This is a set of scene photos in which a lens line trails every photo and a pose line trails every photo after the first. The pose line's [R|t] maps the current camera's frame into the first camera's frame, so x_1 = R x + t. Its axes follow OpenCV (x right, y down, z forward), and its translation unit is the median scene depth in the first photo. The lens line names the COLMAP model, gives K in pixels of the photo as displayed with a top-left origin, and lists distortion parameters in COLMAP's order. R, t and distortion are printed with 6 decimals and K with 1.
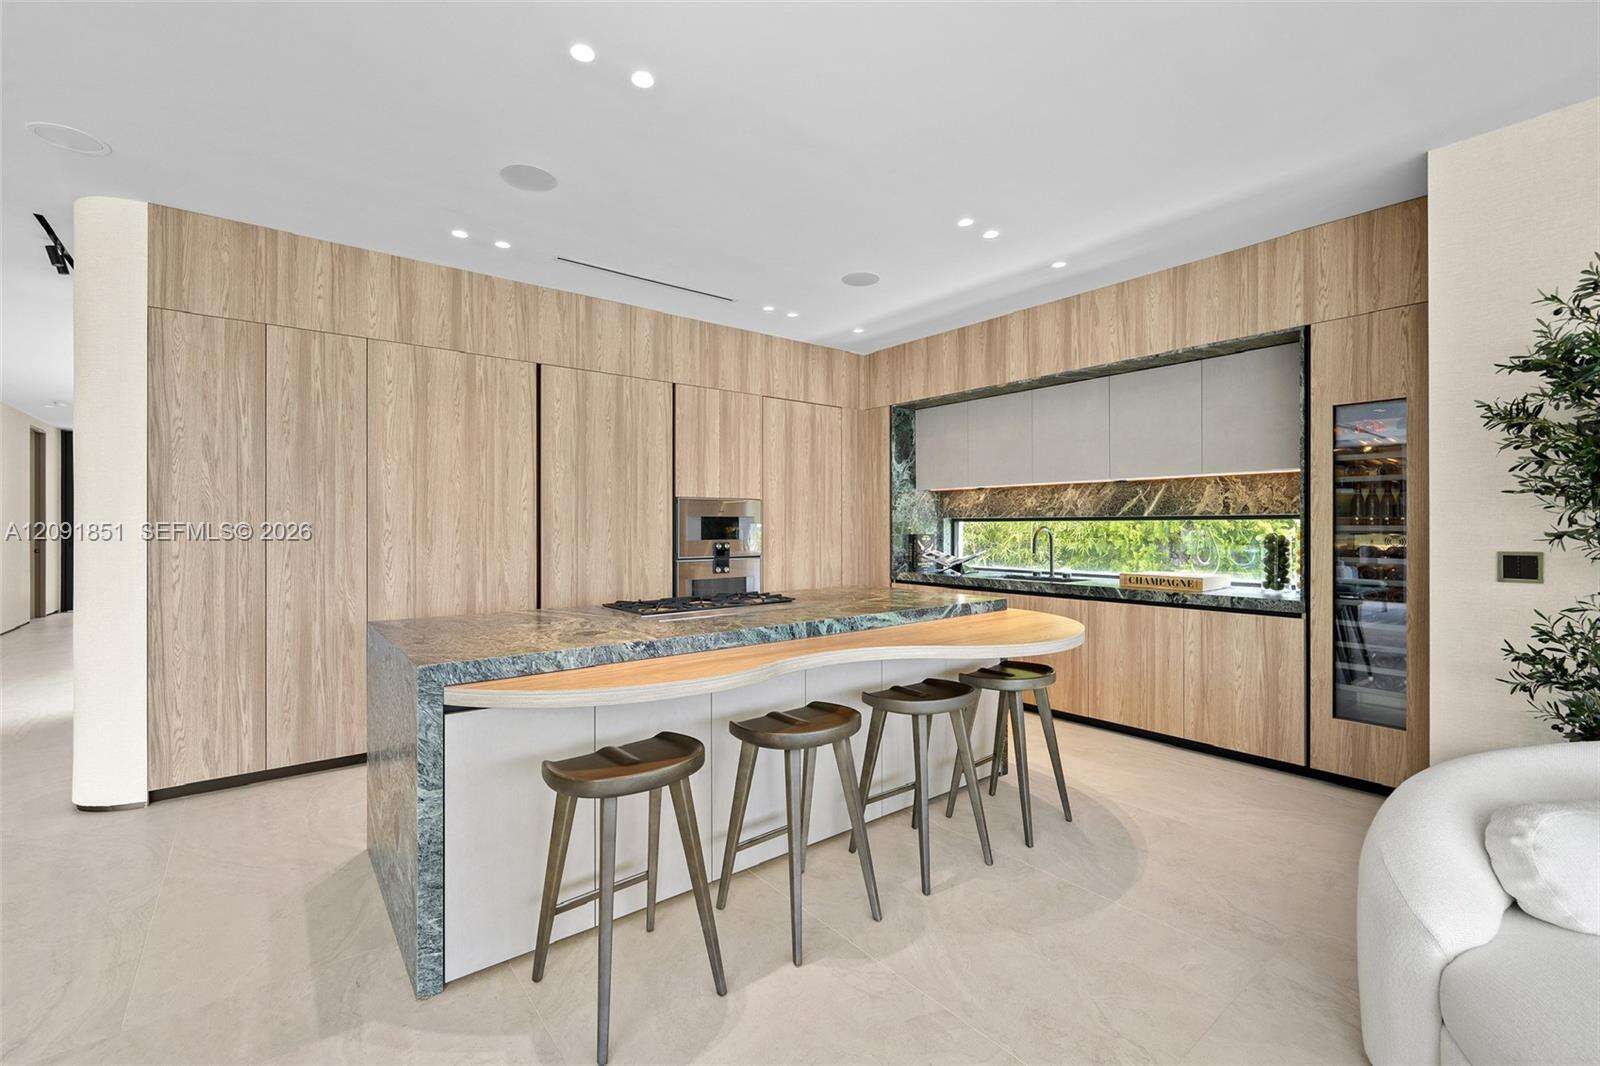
lens RADIAL K [[629.4, 0, 745.2], [0, 629.4, 524.9], [0, 0, 1]] dist [-0.001288, -0.000237]
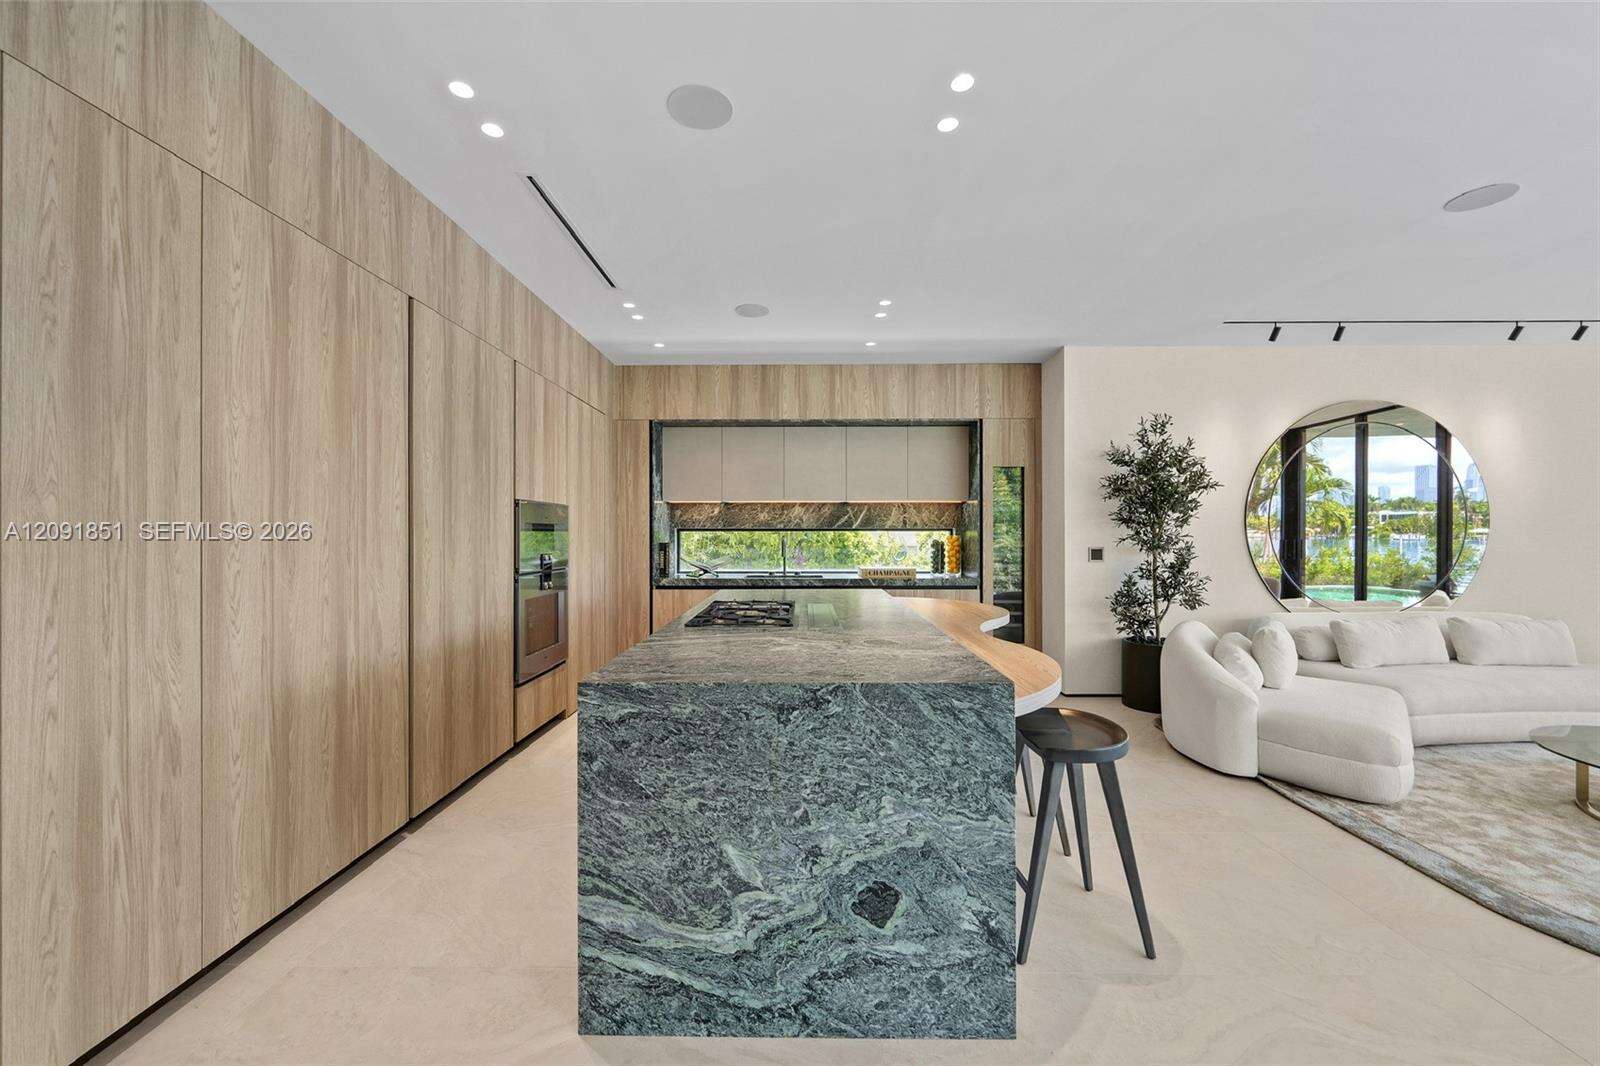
lens RADIAL K [[596.5, 0, 795.3], [0, 596.5, 535.8], [0, 0, 1]] dist [-0.003935, 0.000355]
pose [[0.648391, 0.000362, 0.761307, -0.571827], [-0.001173, 0.999999, 0.000524, 0.002858], [-0.761307, -0.001233, 0.648391, 0.269896]]
